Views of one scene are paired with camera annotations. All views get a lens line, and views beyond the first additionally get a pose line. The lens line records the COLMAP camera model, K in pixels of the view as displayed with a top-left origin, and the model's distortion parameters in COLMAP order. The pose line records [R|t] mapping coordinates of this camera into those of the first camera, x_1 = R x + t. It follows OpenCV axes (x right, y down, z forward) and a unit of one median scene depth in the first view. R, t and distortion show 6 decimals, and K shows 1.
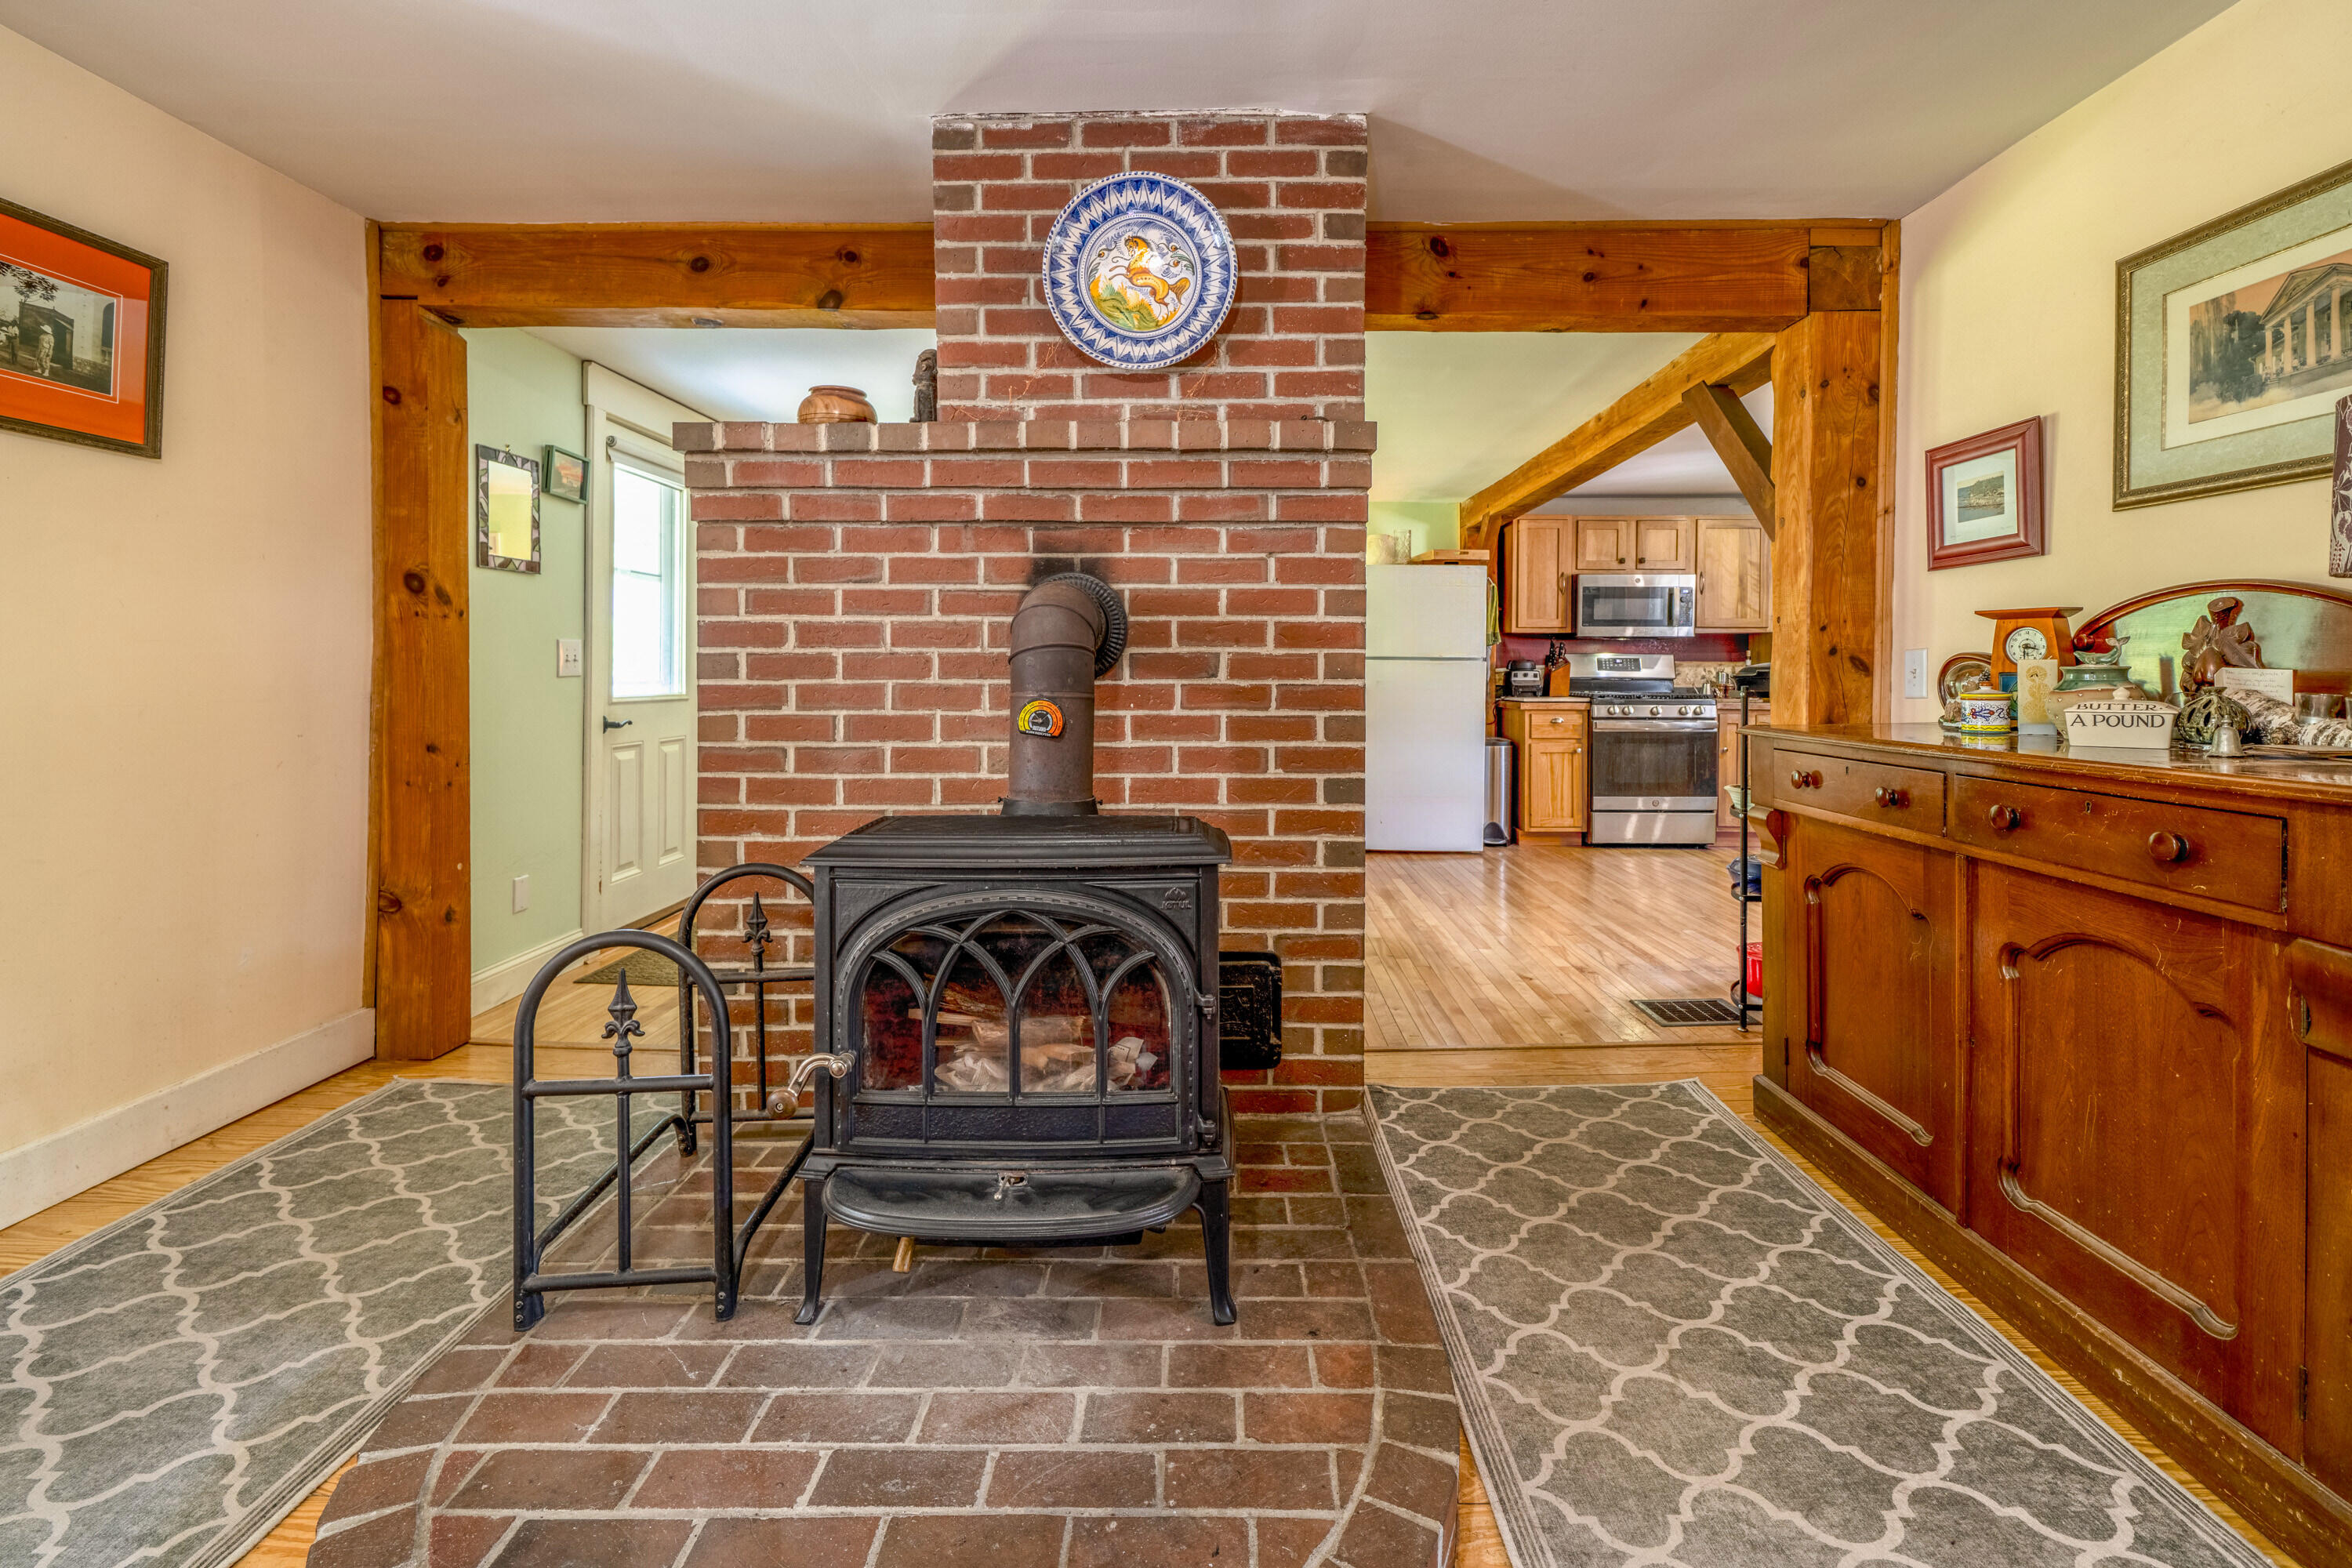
lens RADIAL K [[1041.2, 0, 1181.9], [0, 1041.2, 658.0], [0, 0, 1]] dist [-0.000689, 0.000386]
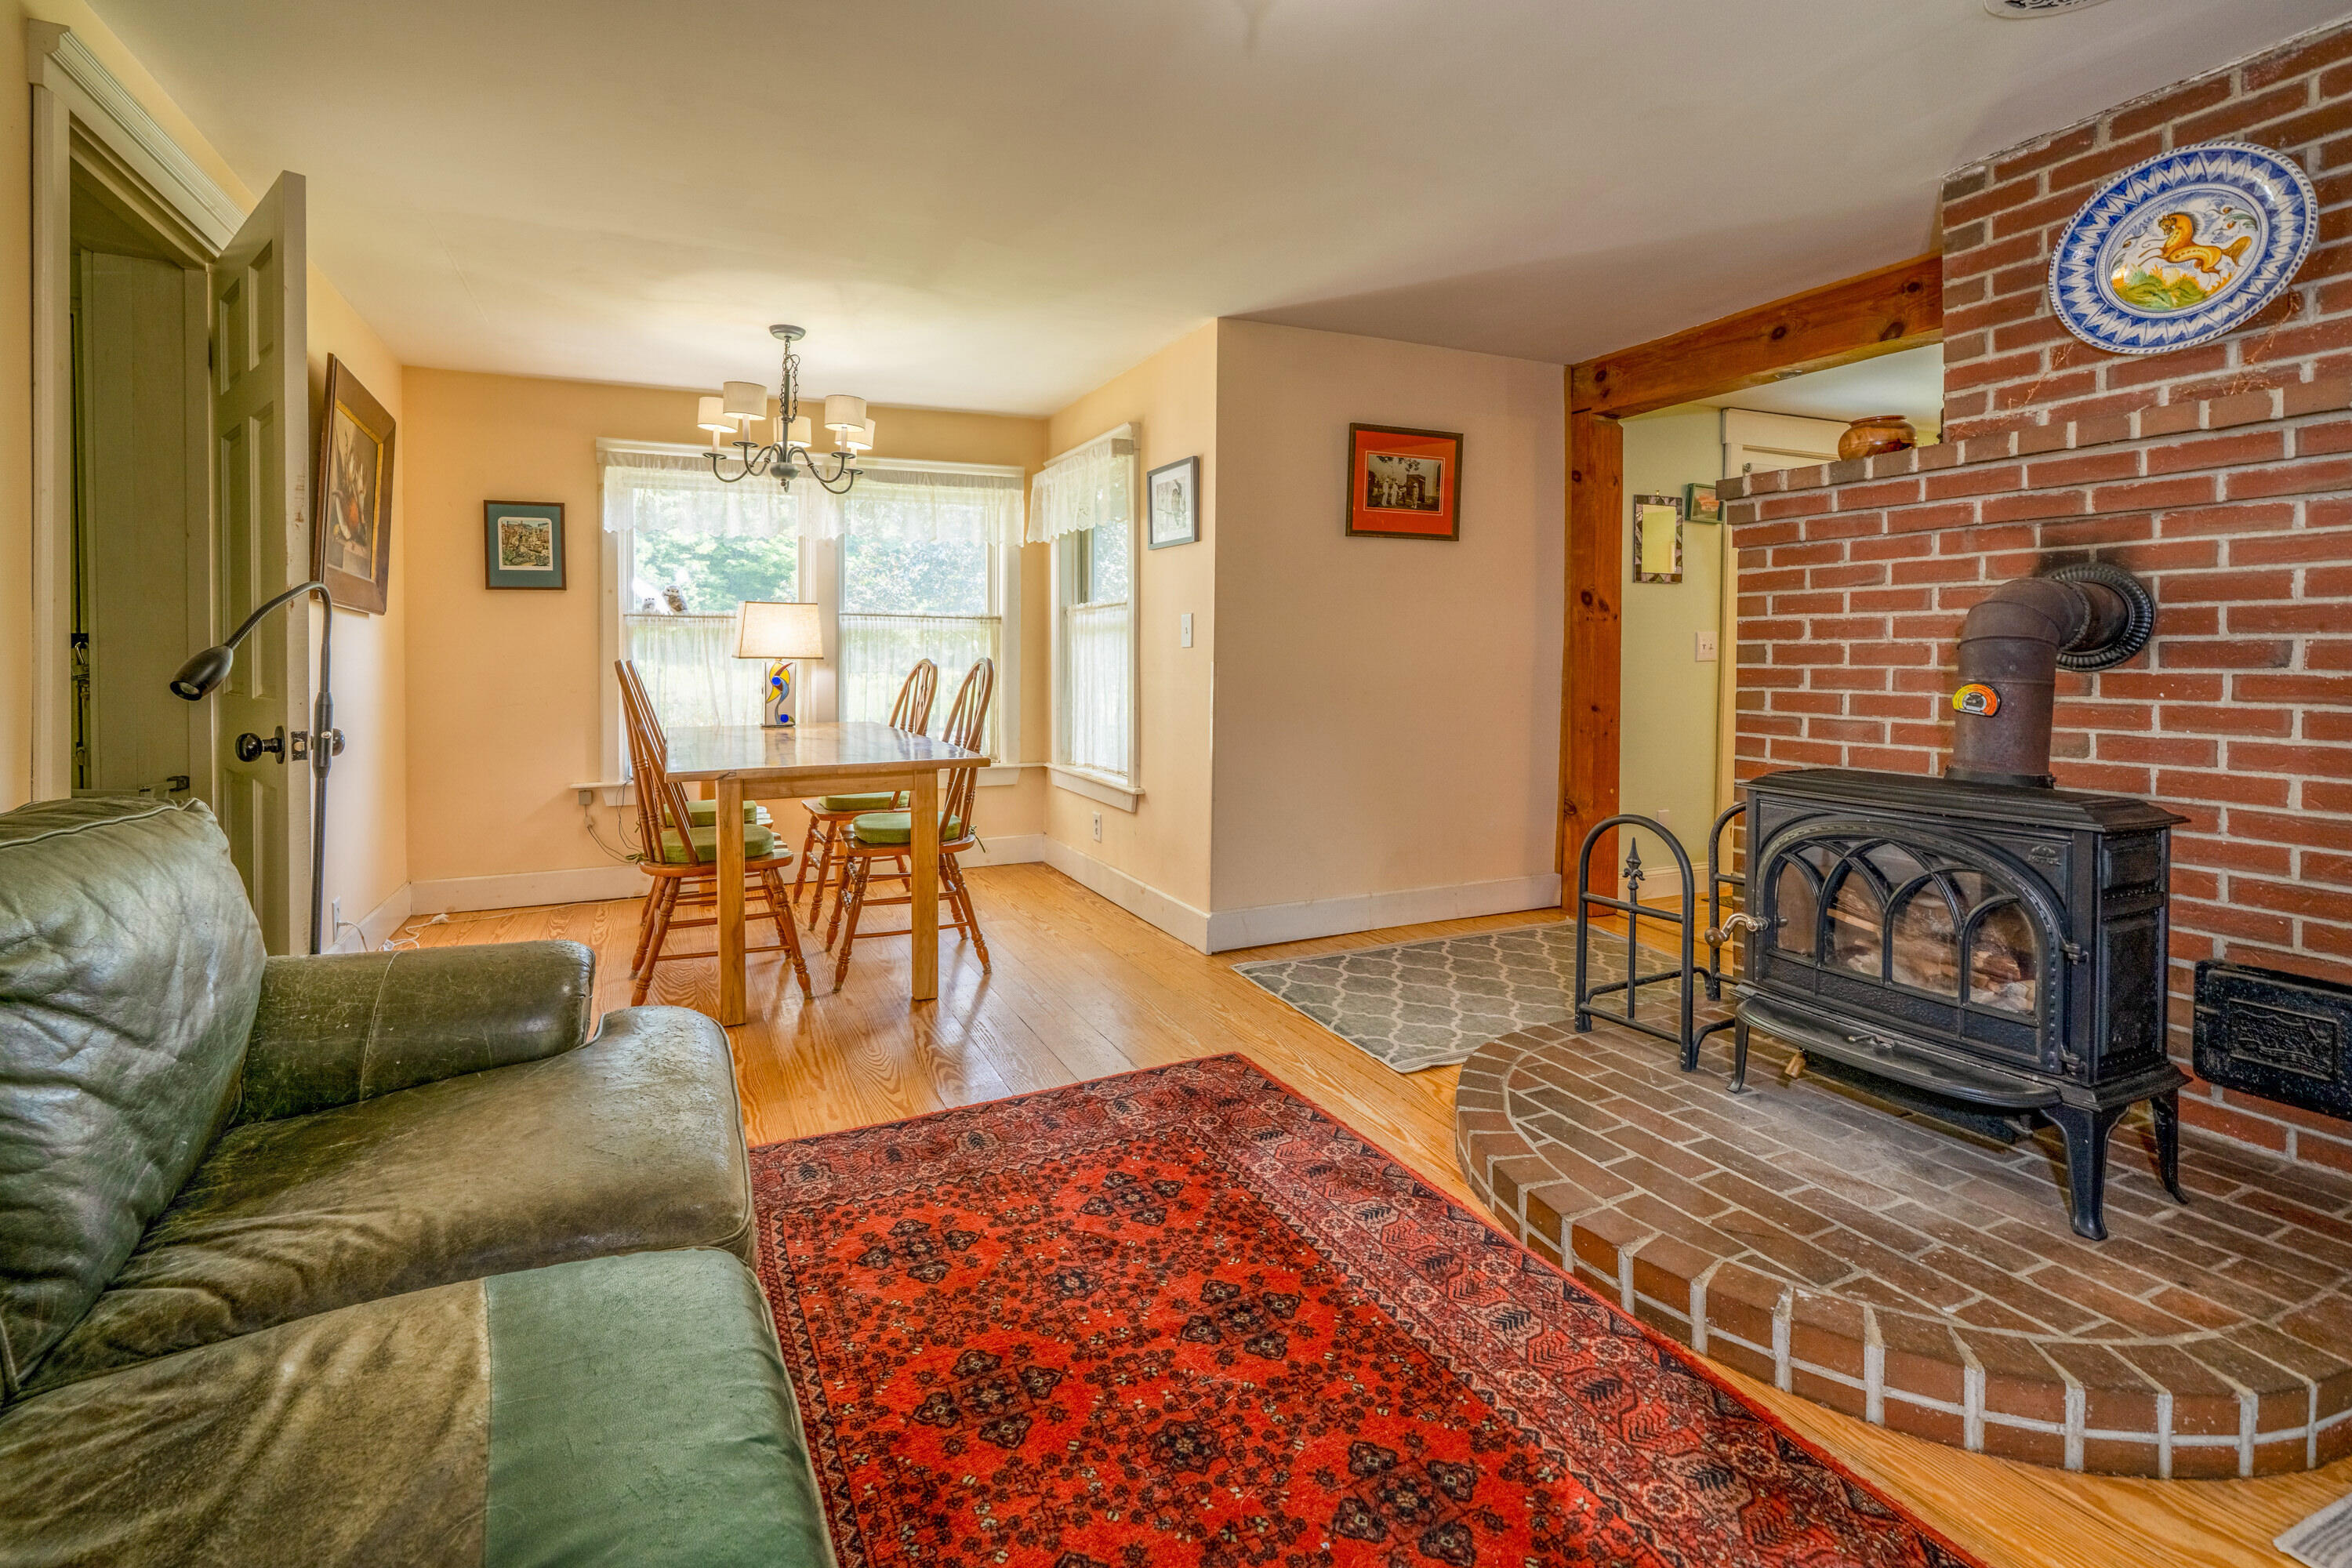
lens RADIAL K [[972.3, 0, 1166.7], [0, 972.3, 785.3], [0, 0, 1]] dist [-0.003921, 0.003848]
pose [[0.450469, 0.121673, -0.884462, 0.374596], [0.006669, 0.990184, 0.139614, -0.004884], [0.892767, -0.068790, 0.445236, -0.271124]]
